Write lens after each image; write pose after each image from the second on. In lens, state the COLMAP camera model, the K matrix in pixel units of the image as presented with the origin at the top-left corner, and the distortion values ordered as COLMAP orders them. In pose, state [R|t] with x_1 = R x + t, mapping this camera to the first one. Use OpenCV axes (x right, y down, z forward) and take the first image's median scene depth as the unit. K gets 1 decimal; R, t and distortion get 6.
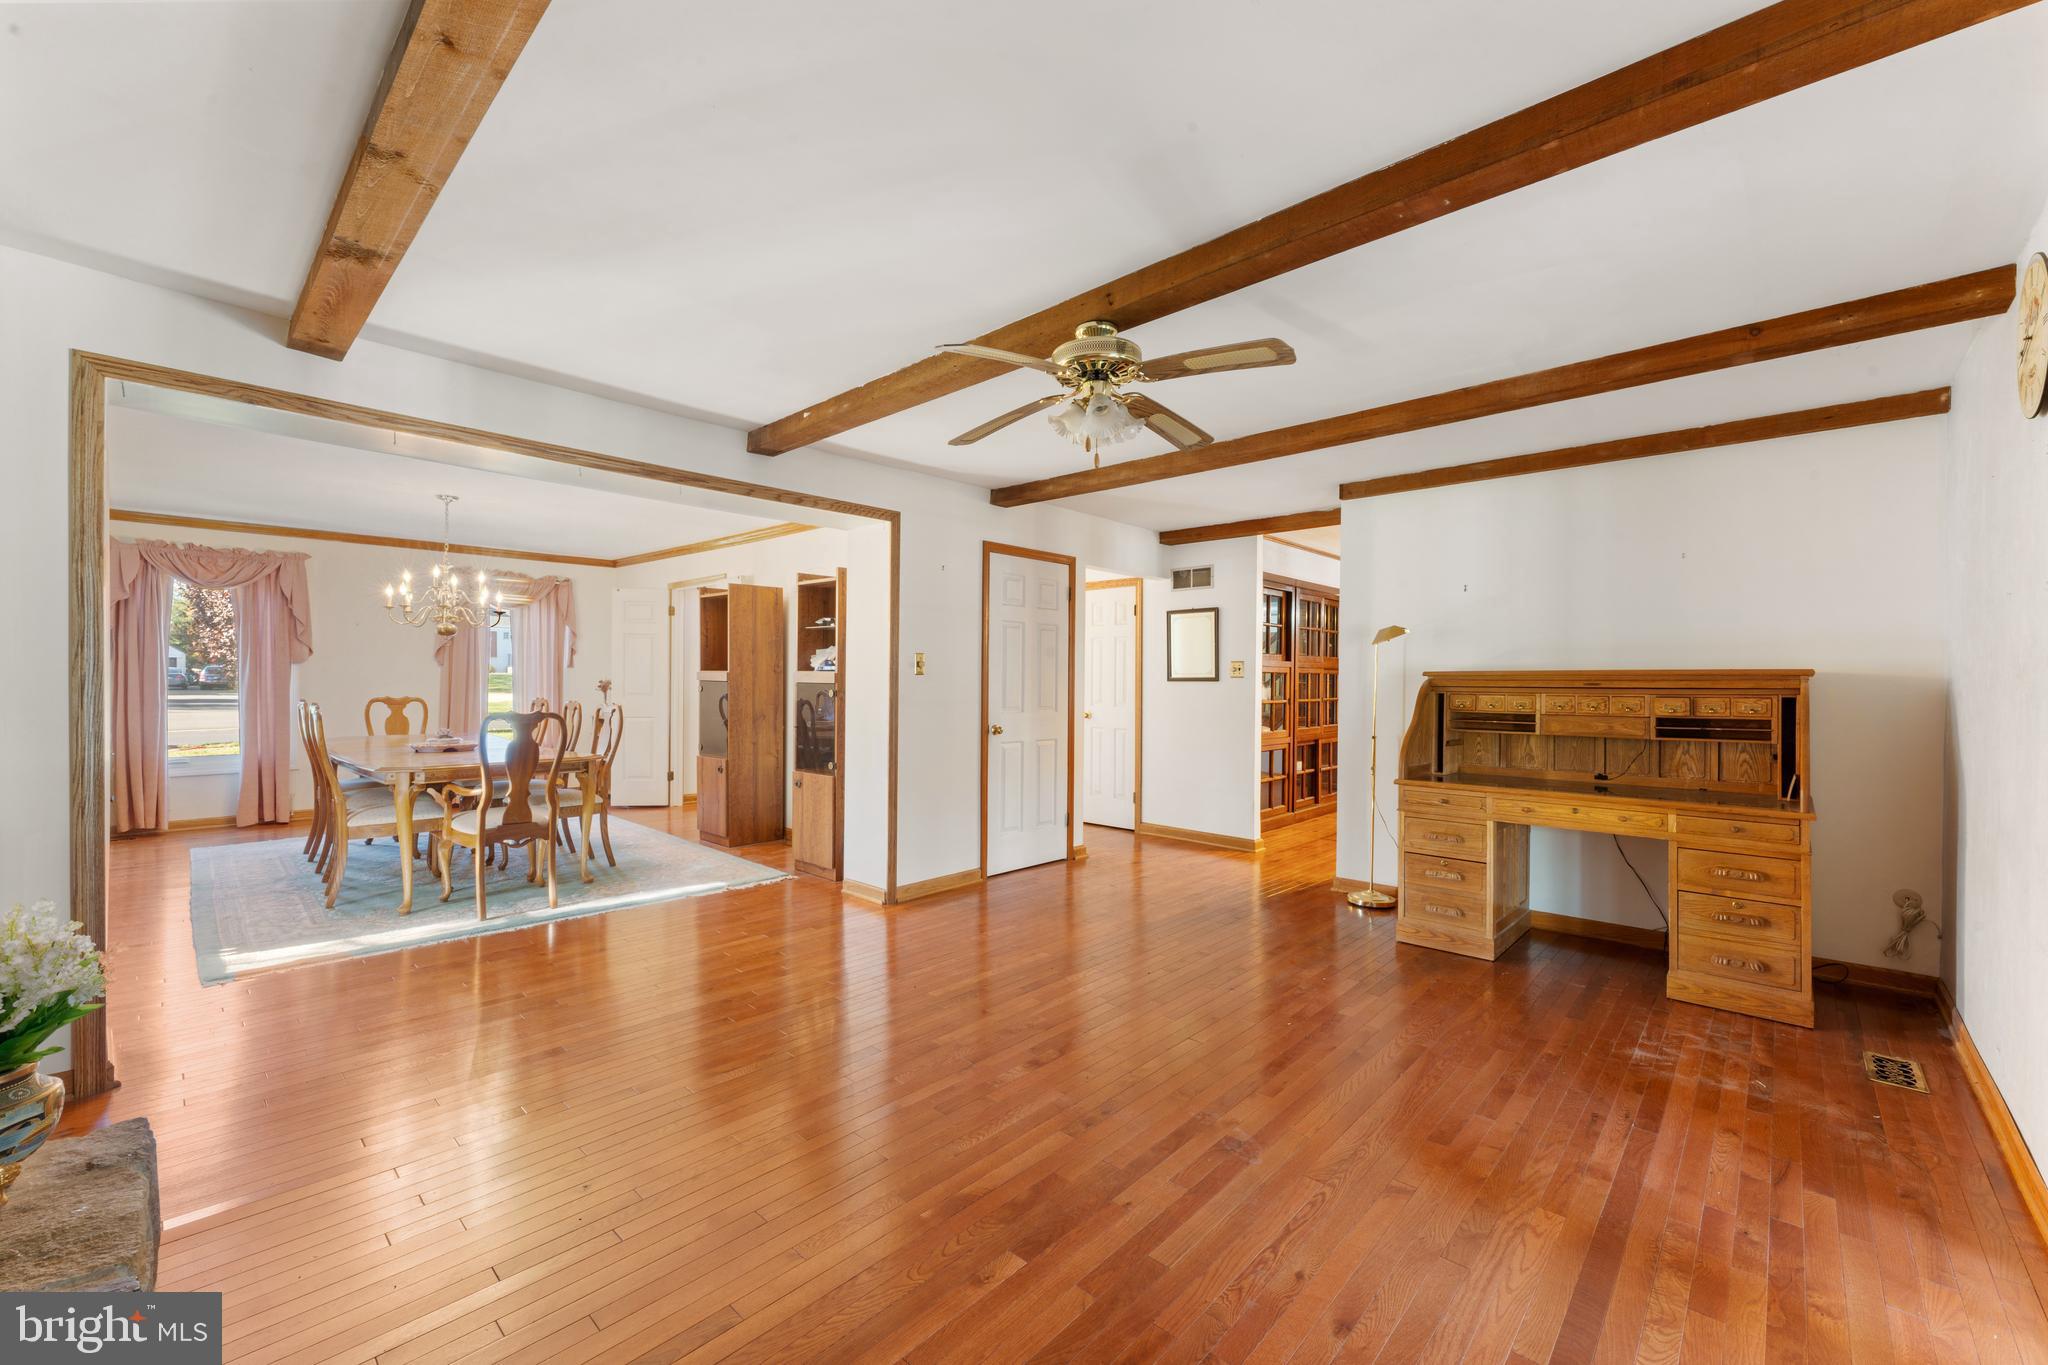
lens RADIAL K [[814.6, 0, 1028.9], [0, 814.6, 682.5], [0, 0, 1]] dist [0.000442, -0.000085]
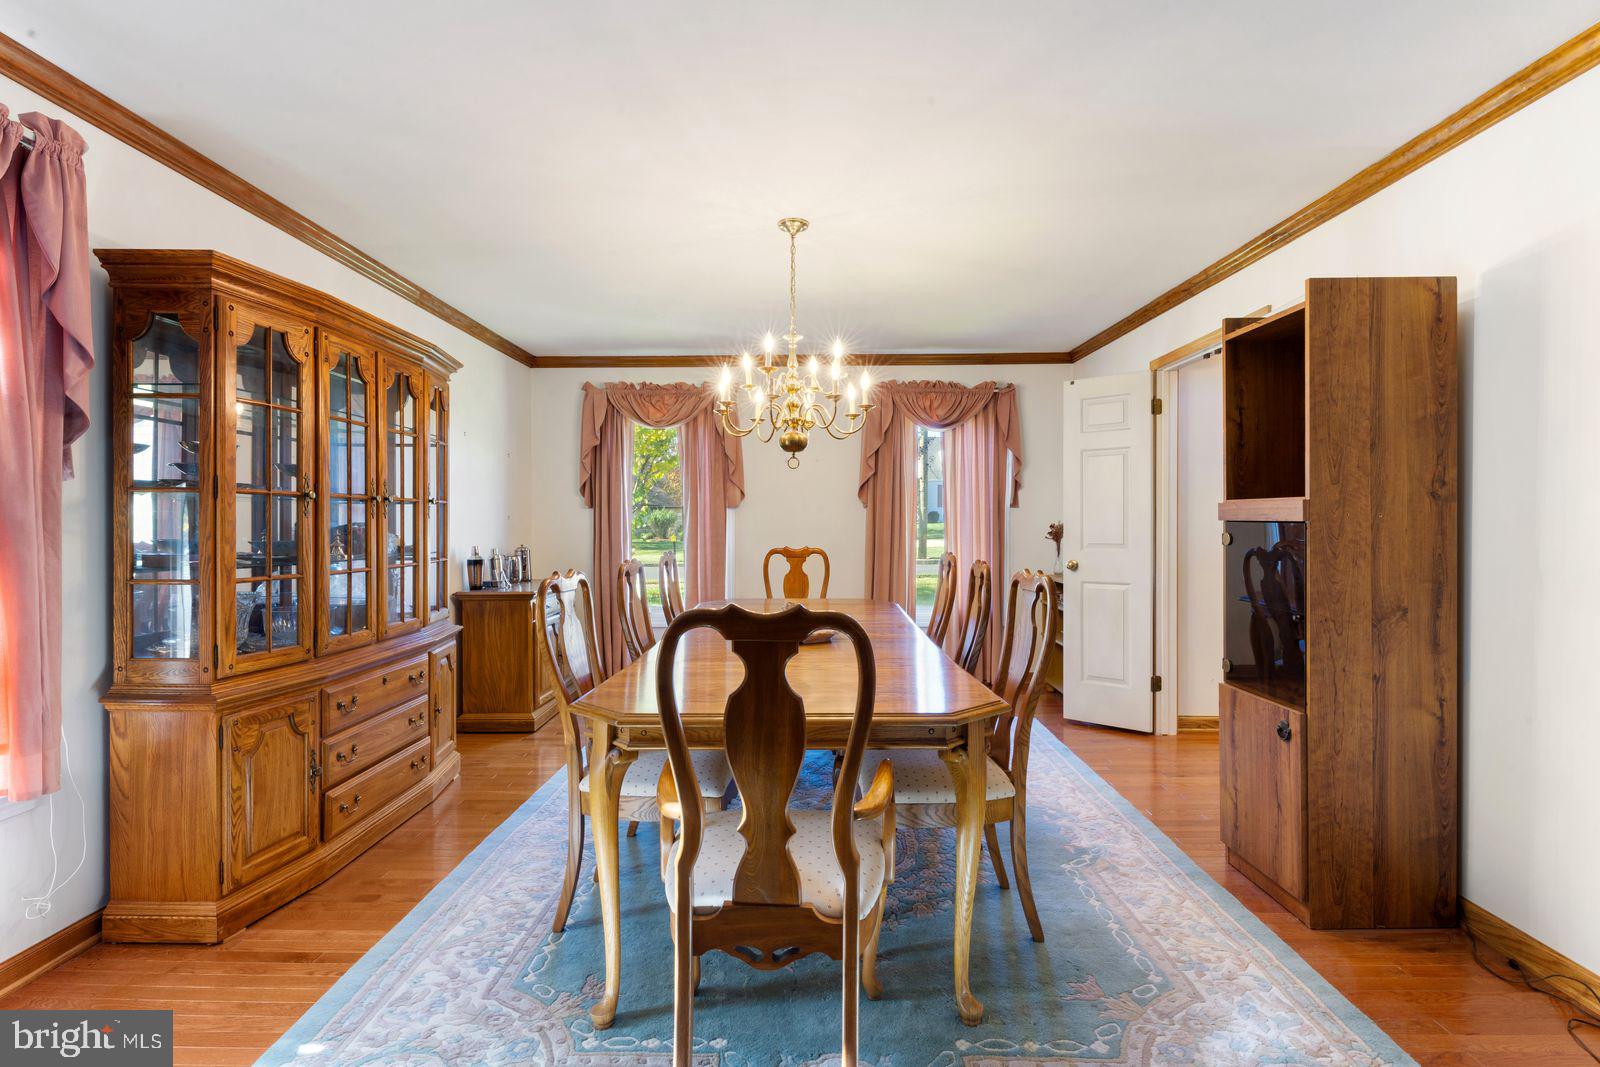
lens RADIAL K [[783.3, 0, 802.2], [0, 783.3, 528.8], [0, 0, 1]] dist [0.000643, -0.000084]
pose [[0.676992, -0.004170, -0.735978, -0.239185], [0.004416, 0.999989, -0.001603, 0.001328], [0.735977, -0.002165, 0.677003, 0.522339]]
